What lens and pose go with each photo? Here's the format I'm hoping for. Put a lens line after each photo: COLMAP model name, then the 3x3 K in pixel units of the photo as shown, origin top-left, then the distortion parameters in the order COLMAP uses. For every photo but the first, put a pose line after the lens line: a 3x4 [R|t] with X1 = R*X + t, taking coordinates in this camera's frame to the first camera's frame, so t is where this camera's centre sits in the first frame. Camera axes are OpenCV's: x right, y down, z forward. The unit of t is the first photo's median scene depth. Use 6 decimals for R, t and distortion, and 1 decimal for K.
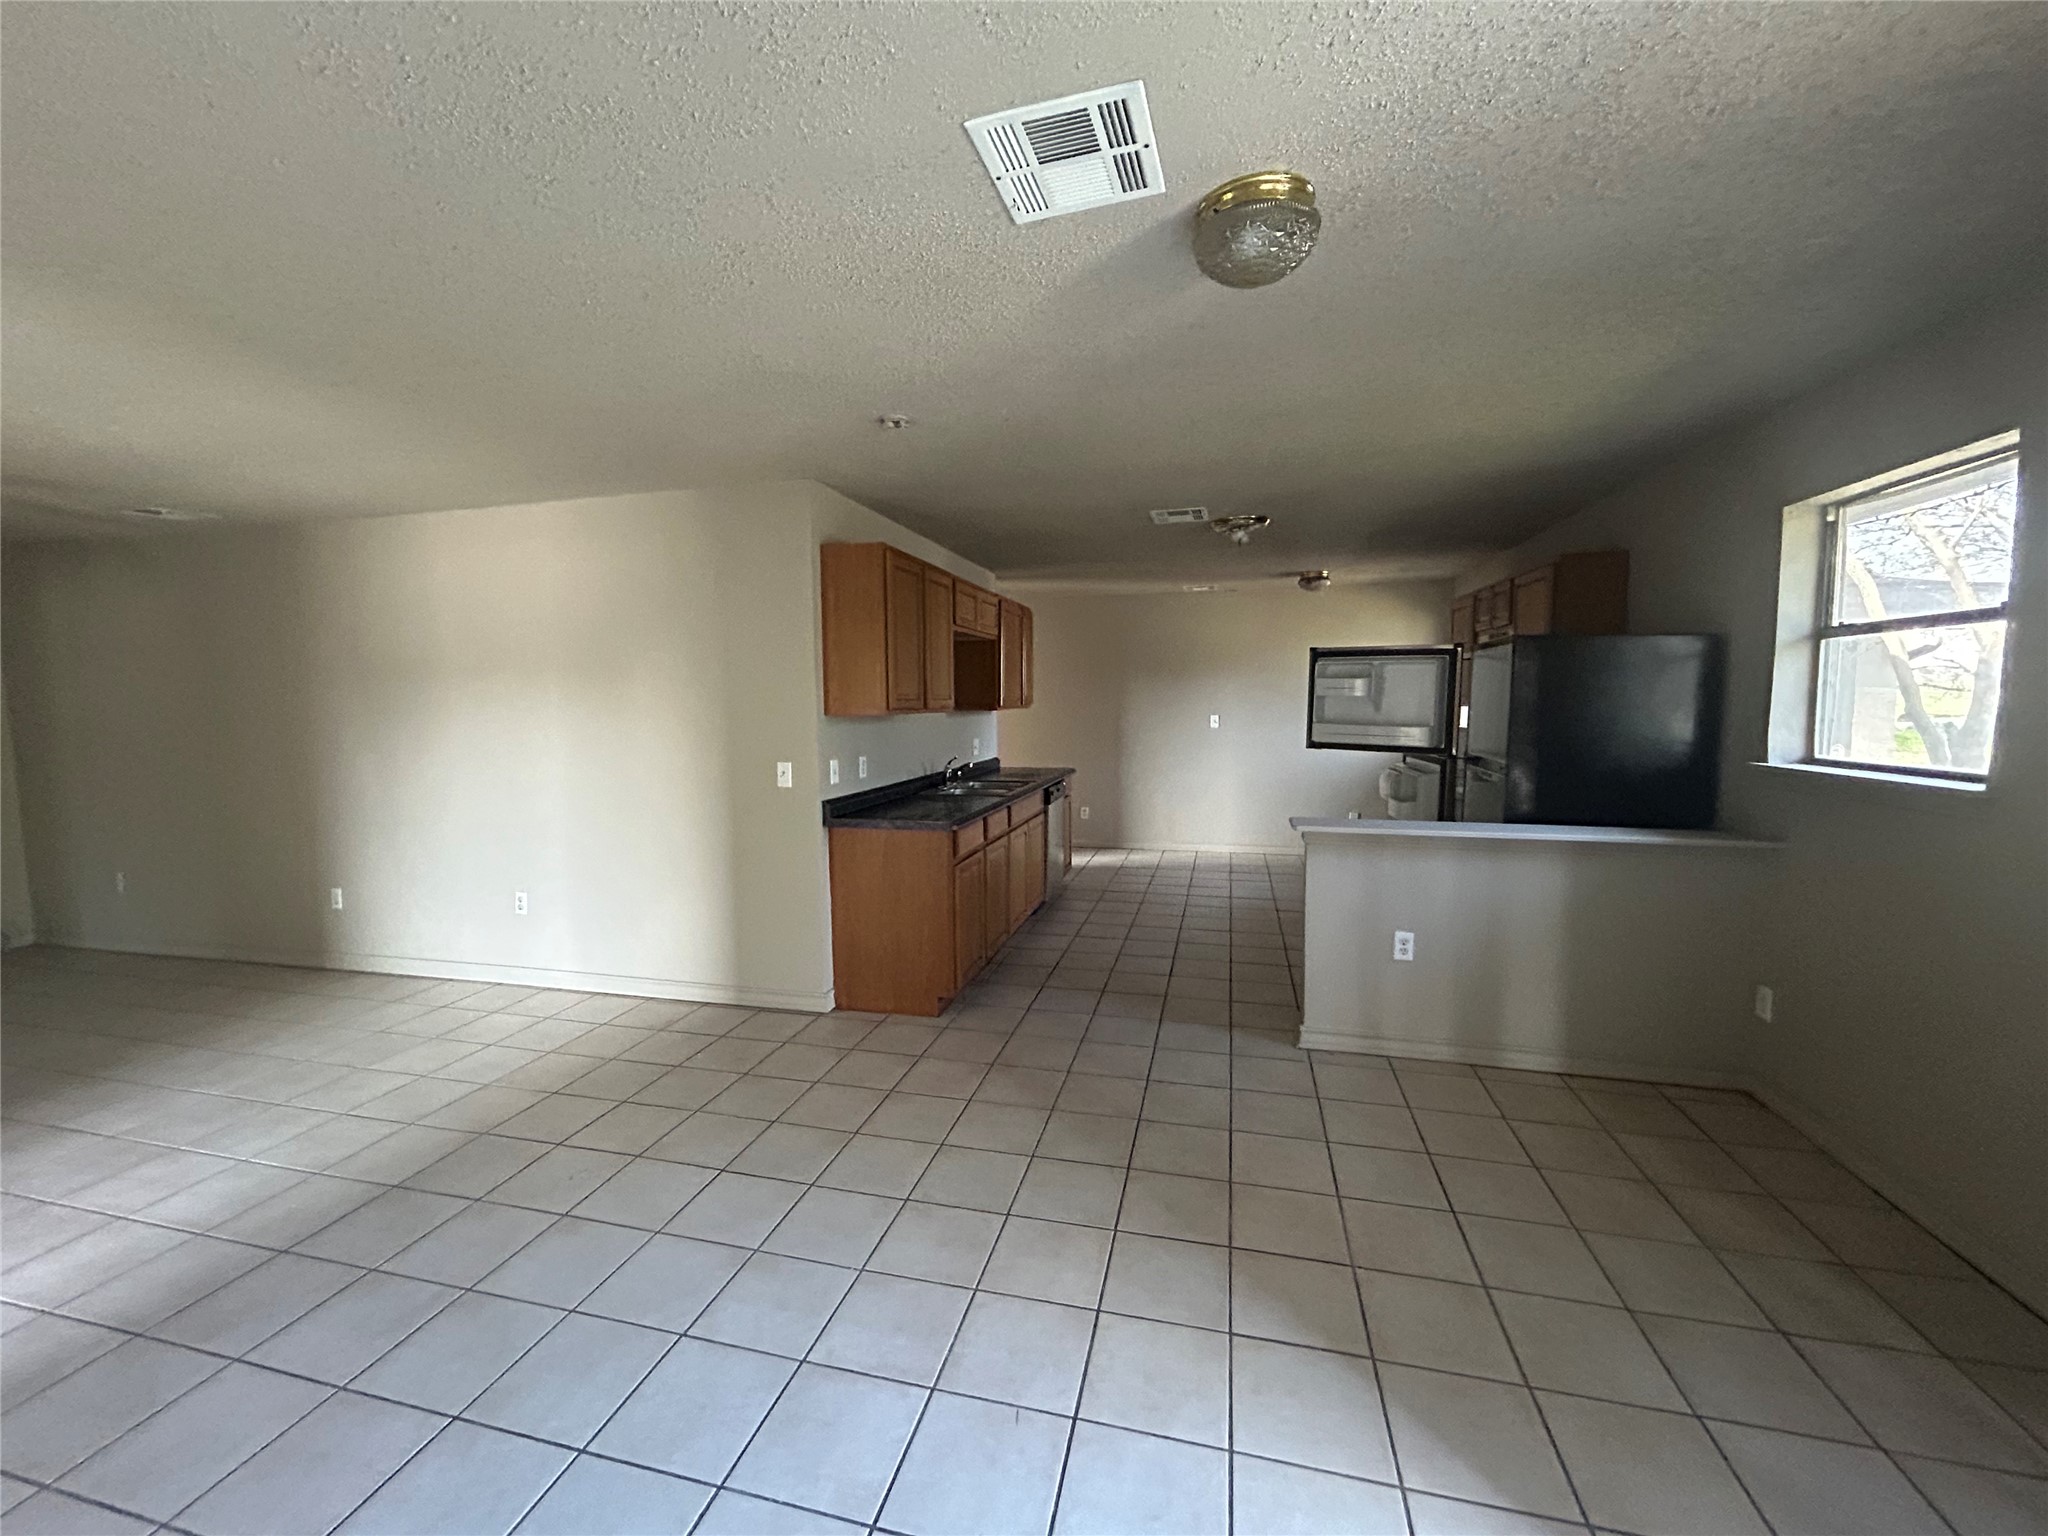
lens RADIAL K [[831.1, 0, 1024.0], [0, 831.1, 768.0], [0, 0, 1]] dist [-0.001836, -0.000627]
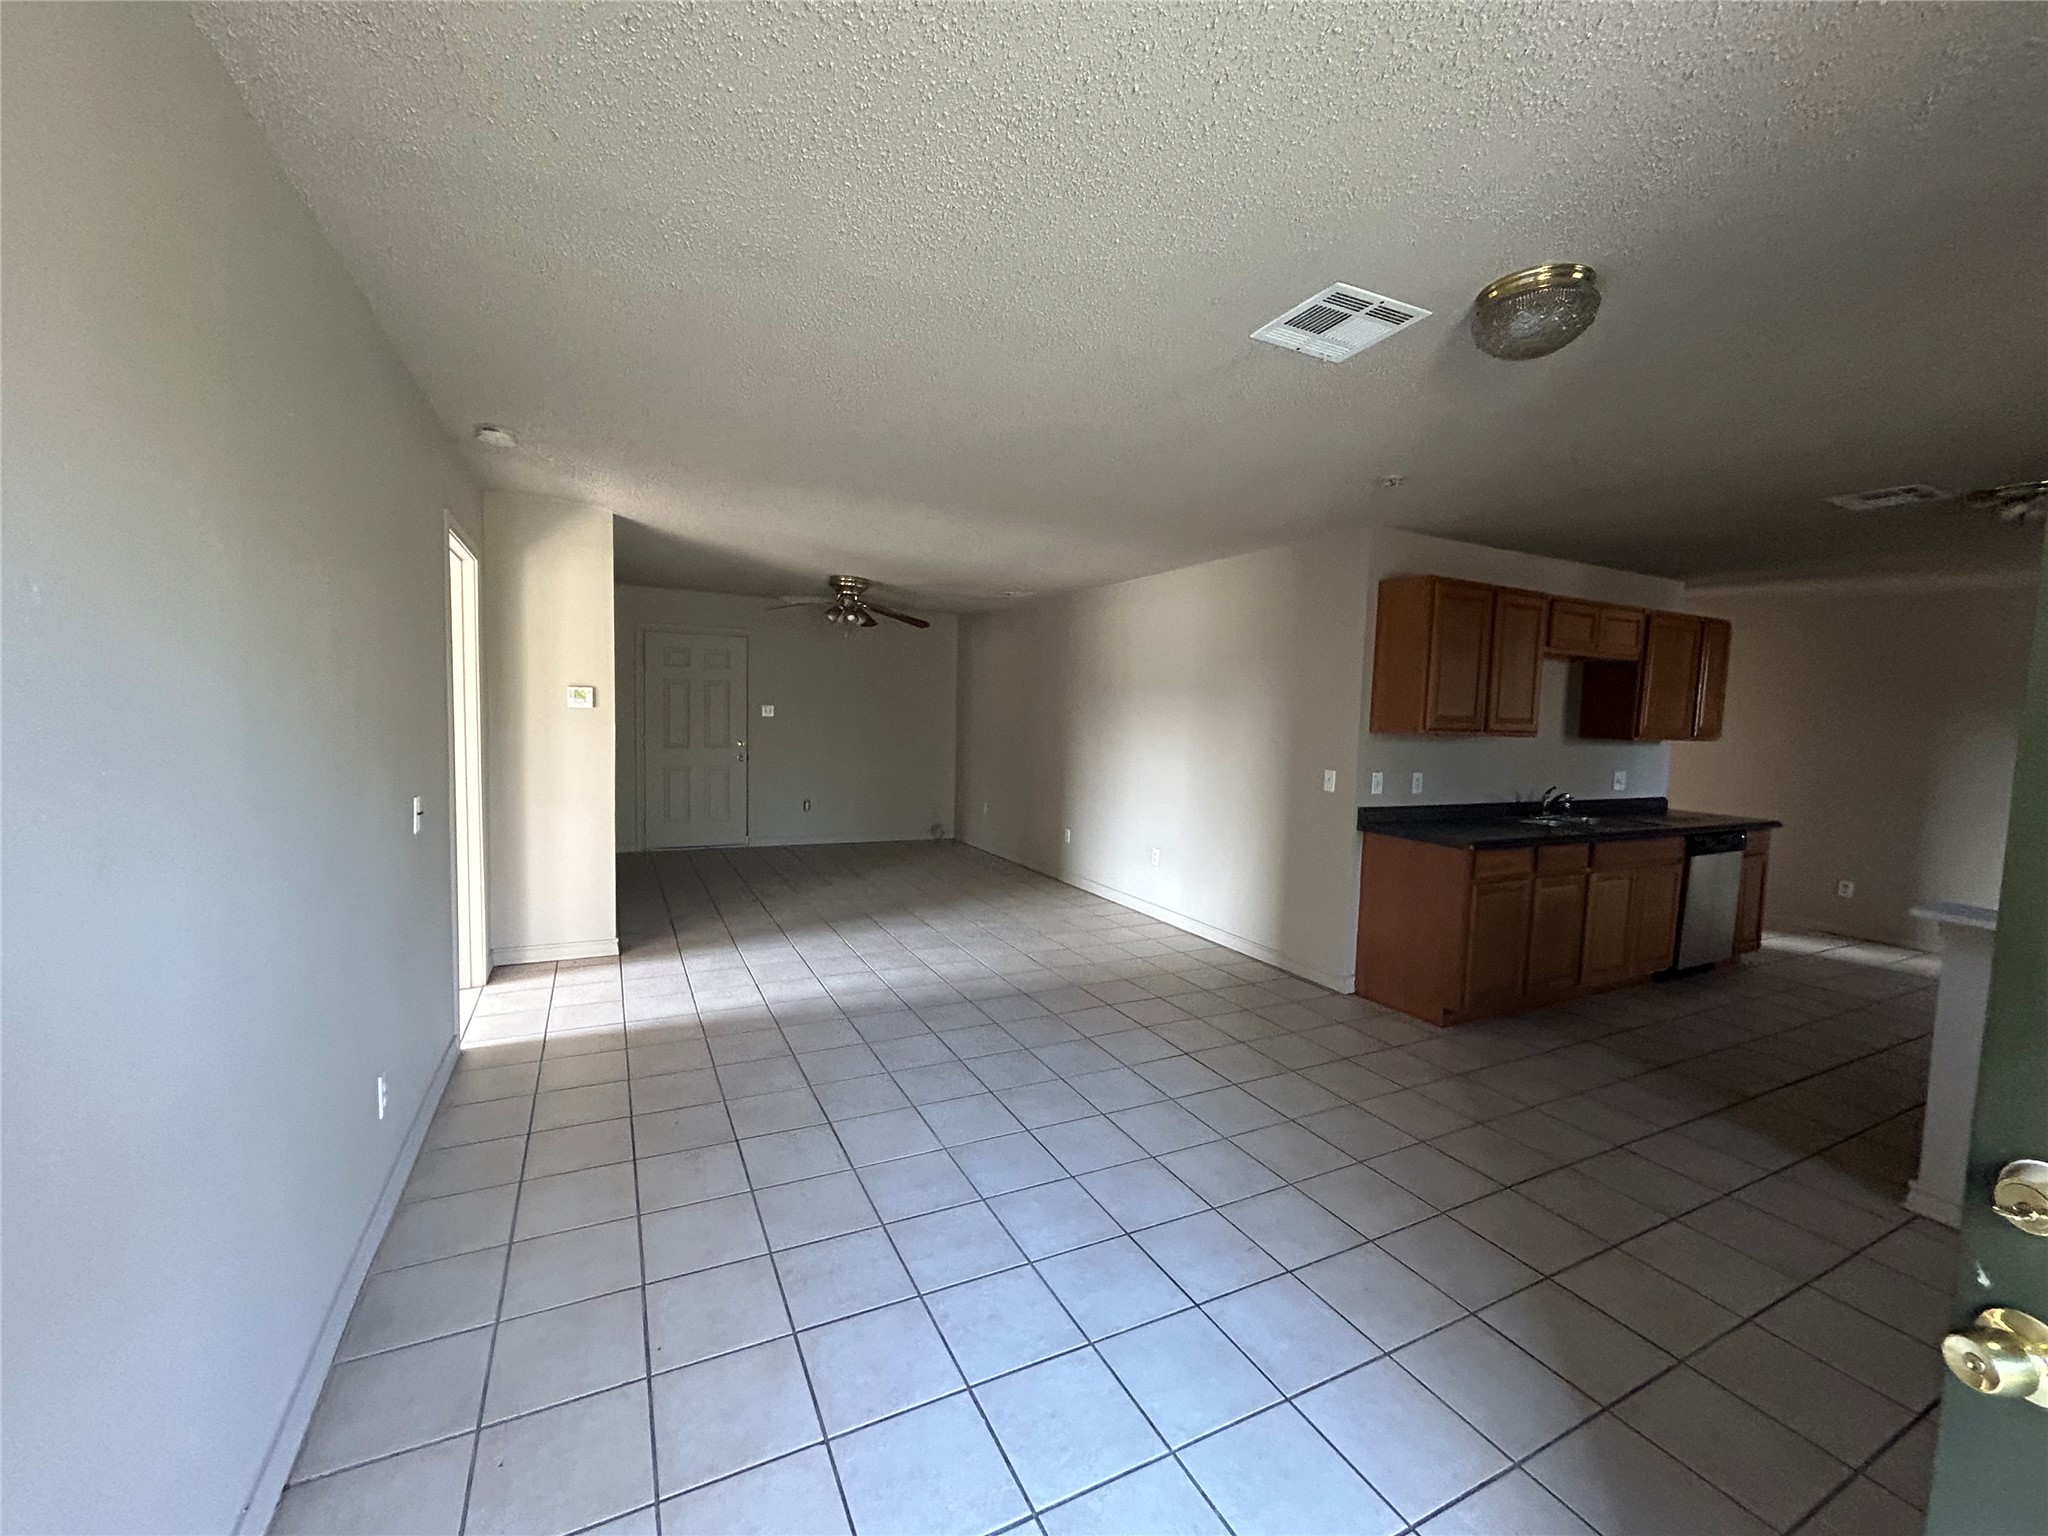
lens RADIAL K [[831.1, 0, 1024.0], [0, 831.1, 768.0], [0, 0, 1]] dist [-0.001836, -0.000627]
pose [[0.655002, 0.084433, -0.750895, 0.299117], [-0.100790, 0.994620, 0.023919, 0.005101], [0.748875, 0.060016, 0.659988, -0.092049]]
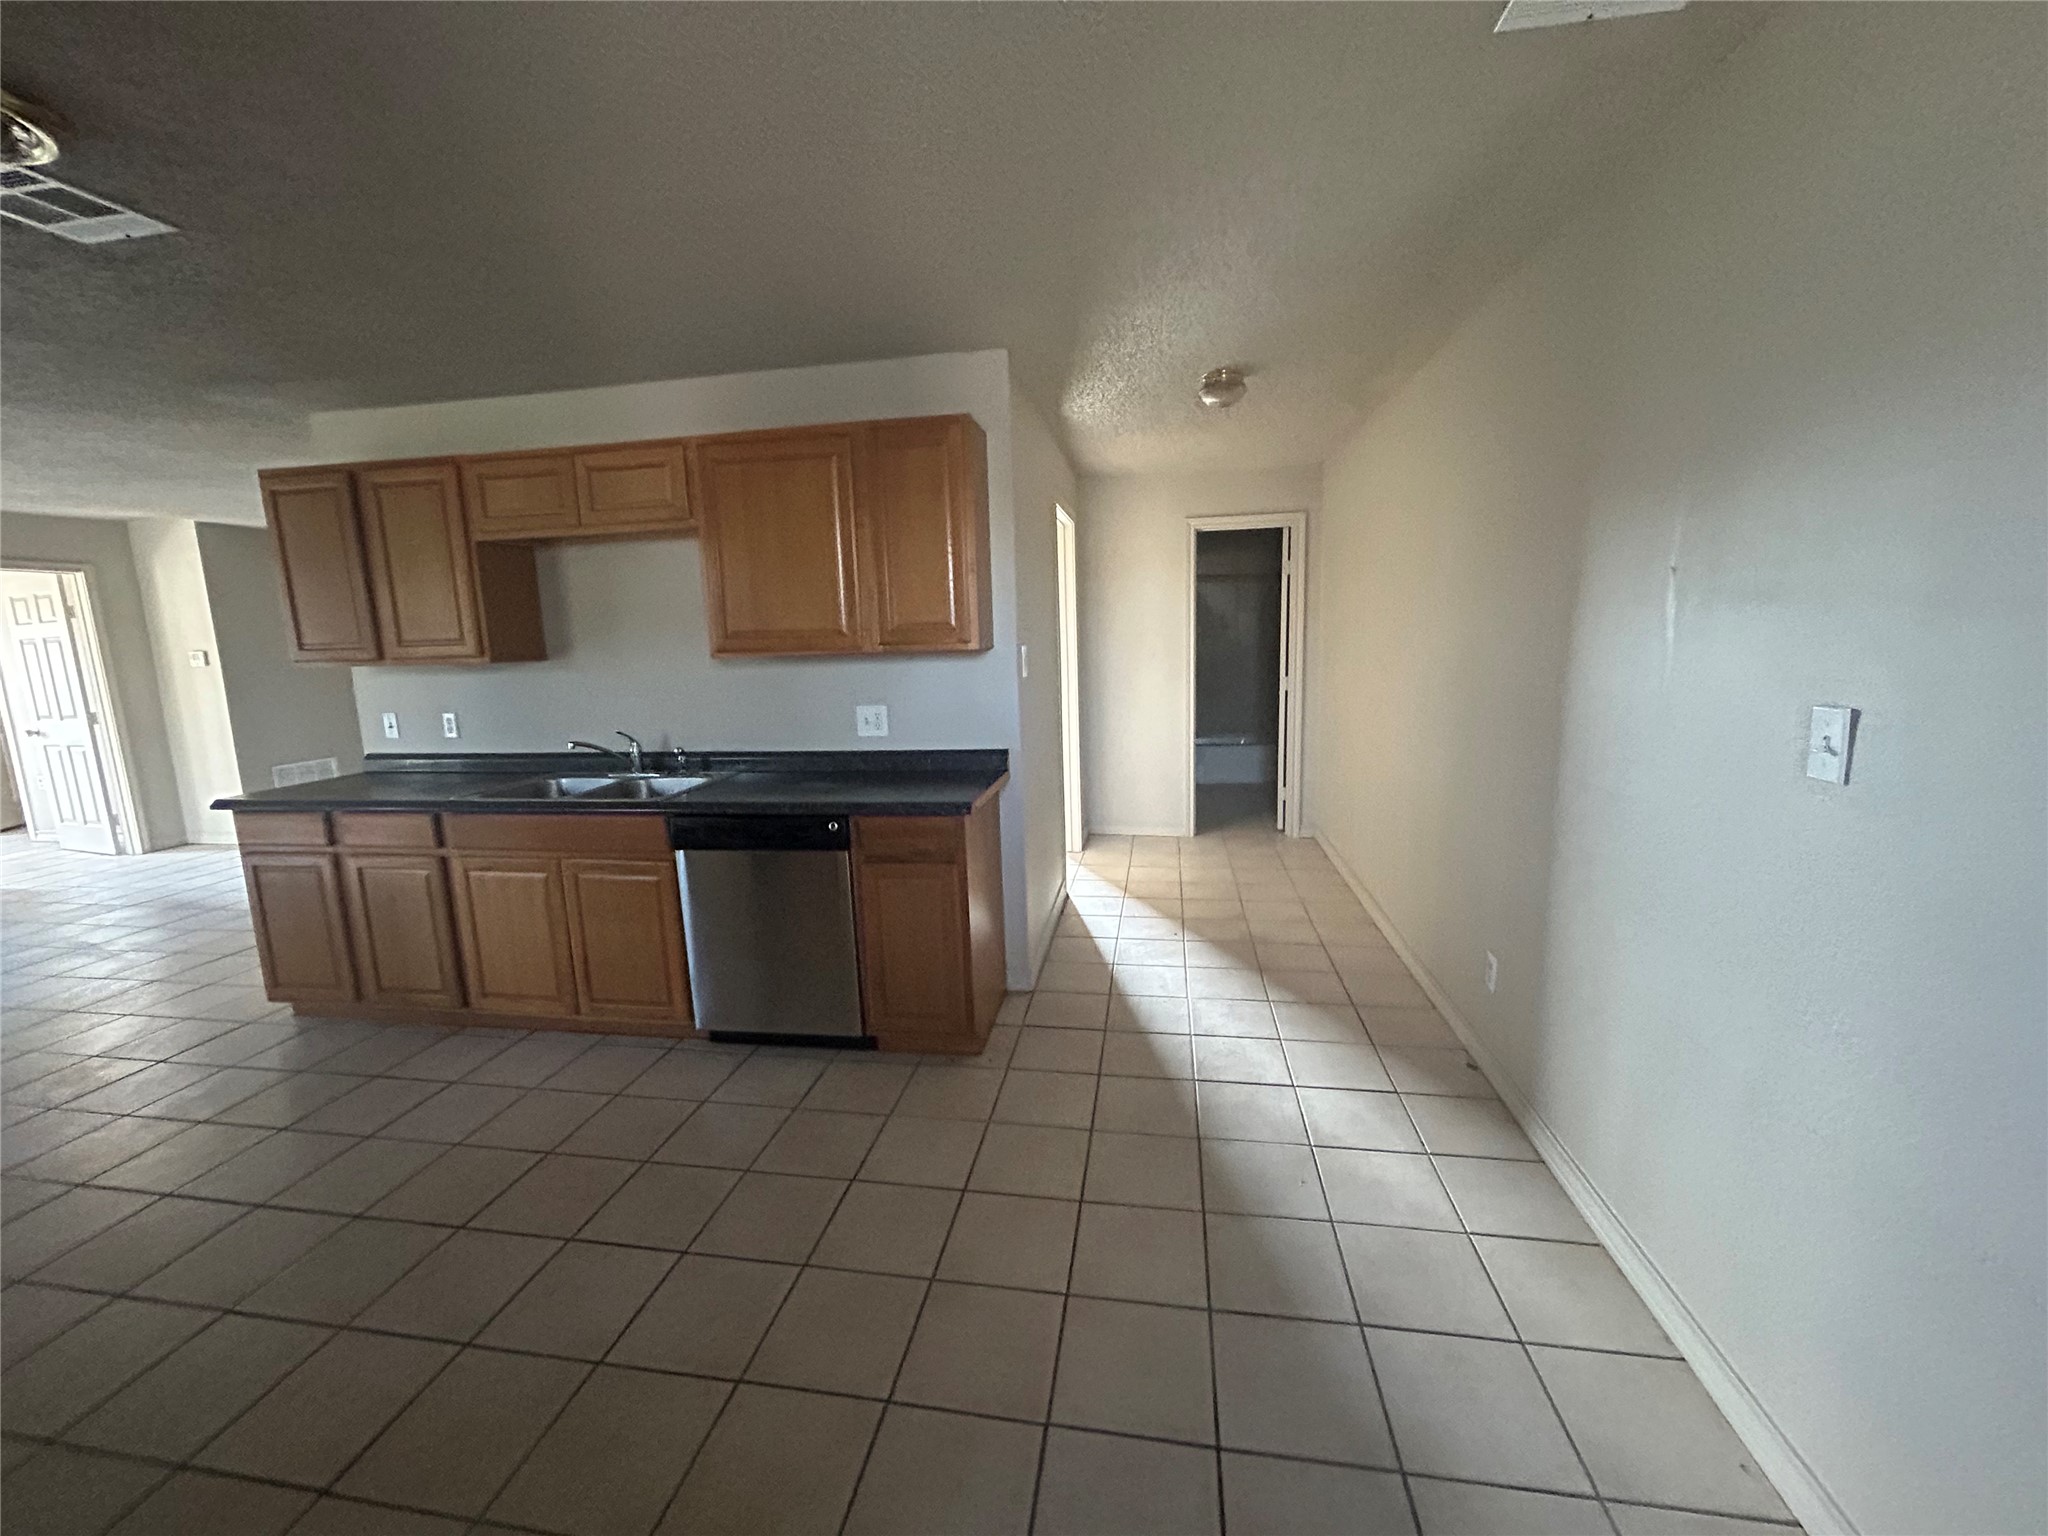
lens RADIAL K [[831.1, 0, 1024.0], [0, 831.1, 768.0], [0, 0, 1]] dist [-0.001836, -0.000627]
pose [[0.079245, 0.170988, -0.982081, 0.763464], [-0.050857, 0.984590, 0.167321, -0.142999], [0.995557, 0.036686, 0.086720, 1.646648]]
